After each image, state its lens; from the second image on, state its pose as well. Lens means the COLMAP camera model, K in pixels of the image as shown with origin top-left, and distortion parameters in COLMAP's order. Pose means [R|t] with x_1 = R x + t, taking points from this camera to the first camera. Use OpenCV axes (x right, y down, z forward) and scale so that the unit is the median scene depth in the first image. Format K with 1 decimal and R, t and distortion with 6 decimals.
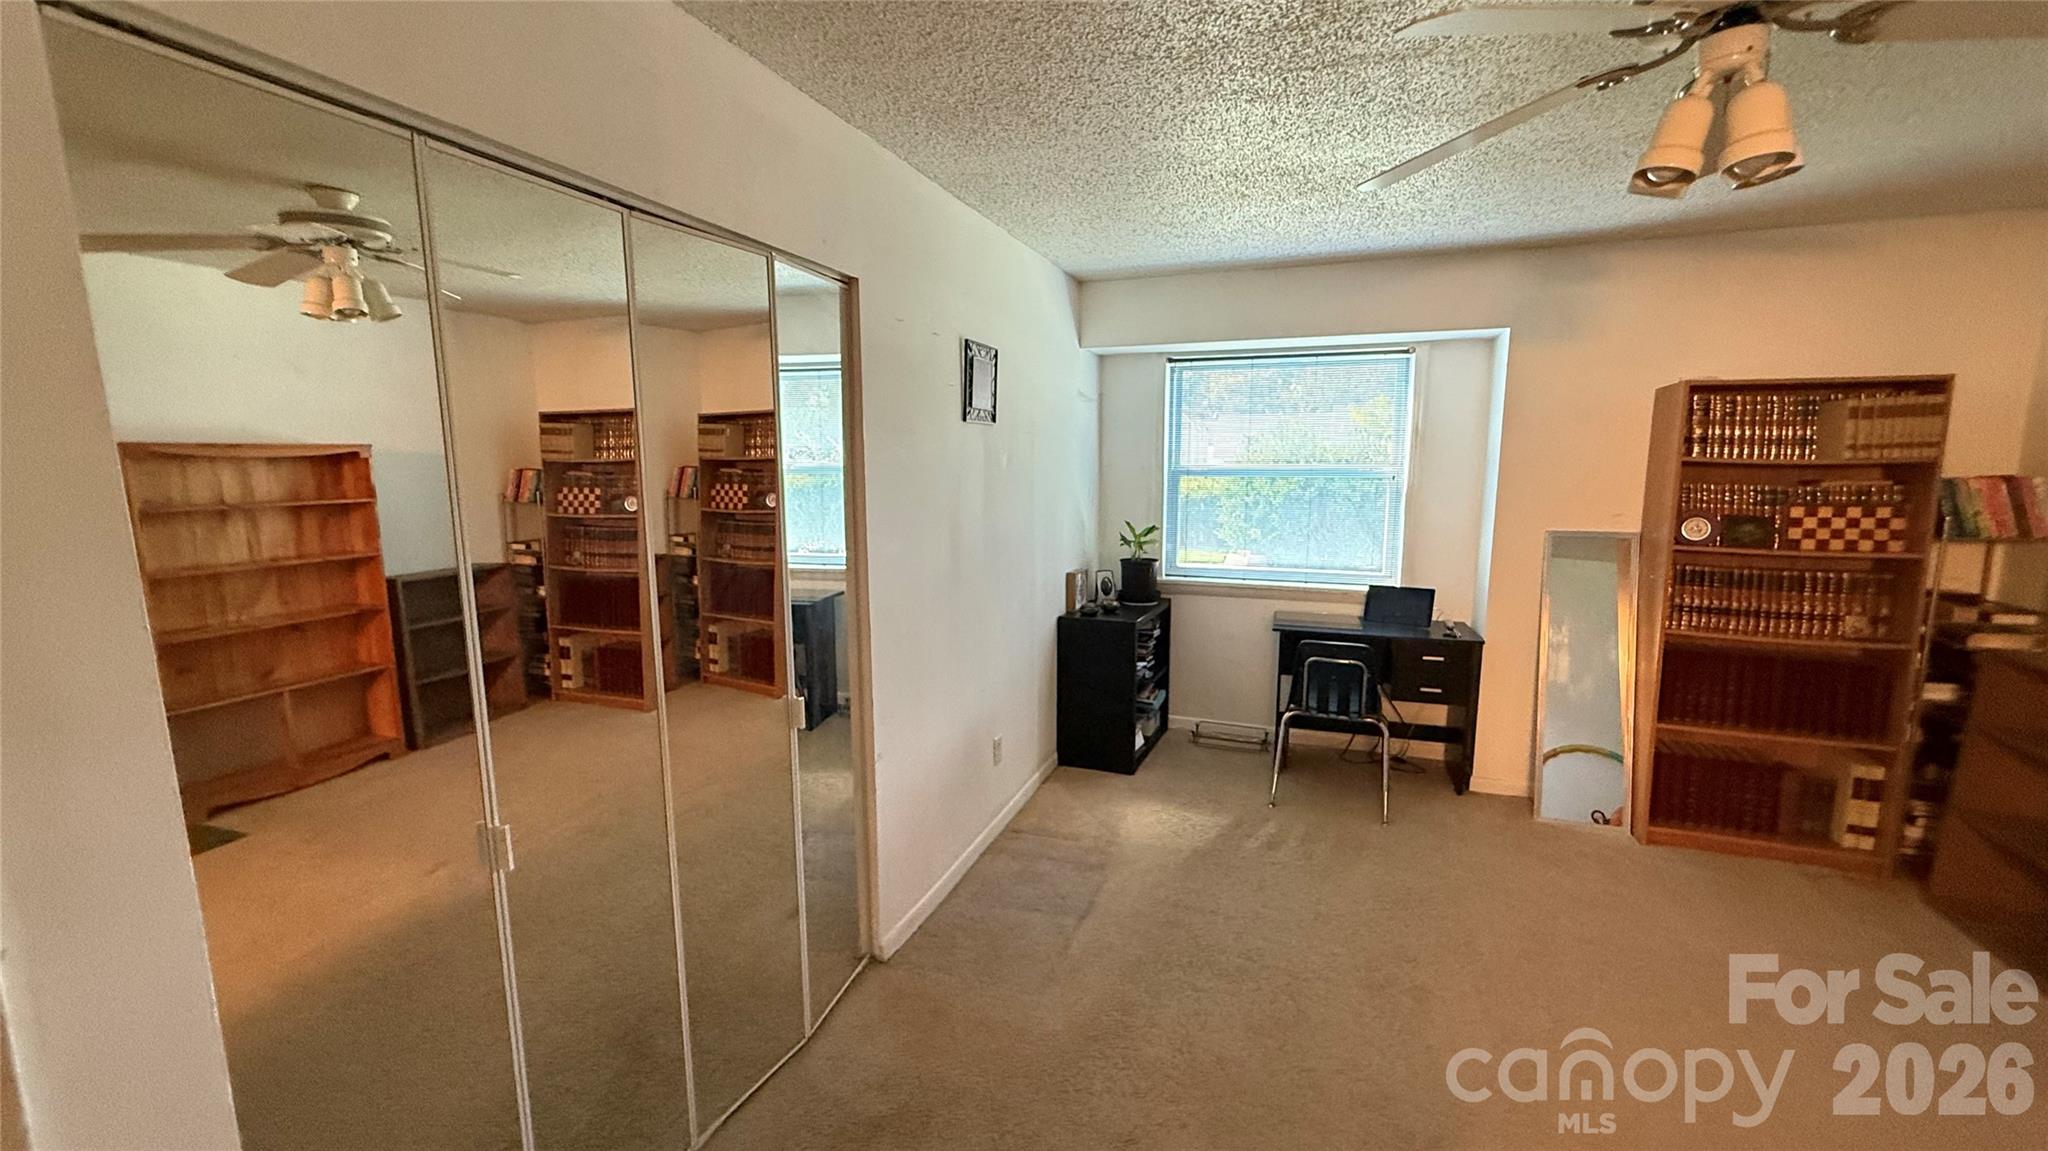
lens RADIAL K [[813.4, 0, 1018.6], [0, 813.4, 579.8], [0, 0, 1]] dist [0.000100, 0.000327]
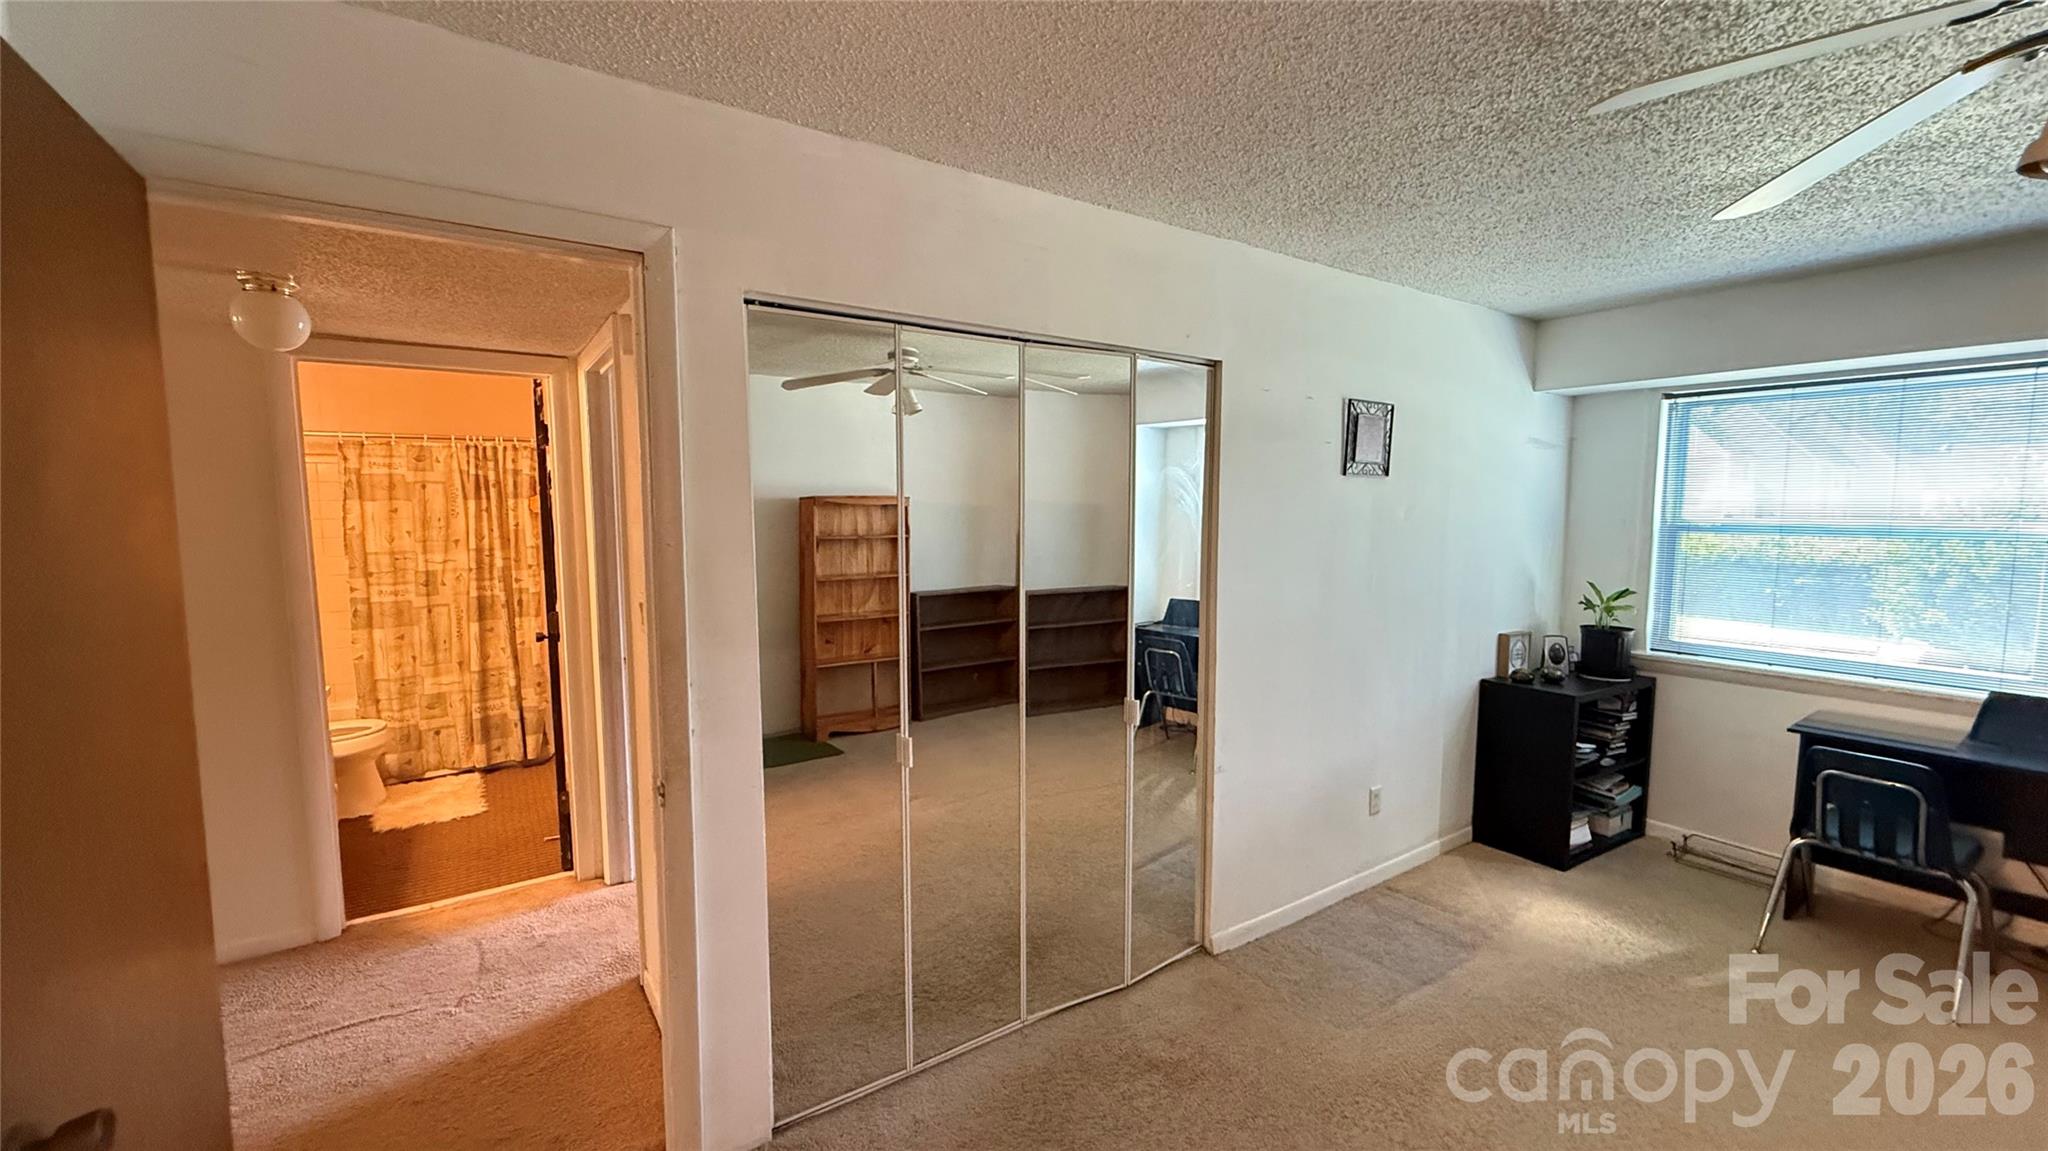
lens RADIAL K [[813.4, 0, 1027.3], [0, 813.4, 578.2], [0, 0, 1]] dist [0.000100, 0.000327]
pose [[0.819304, 0.055665, -0.570651, 0.148797], [-0.090047, 0.995417, -0.032185, 0.007097], [0.566244, 0.077755, 0.820562, -0.066174]]
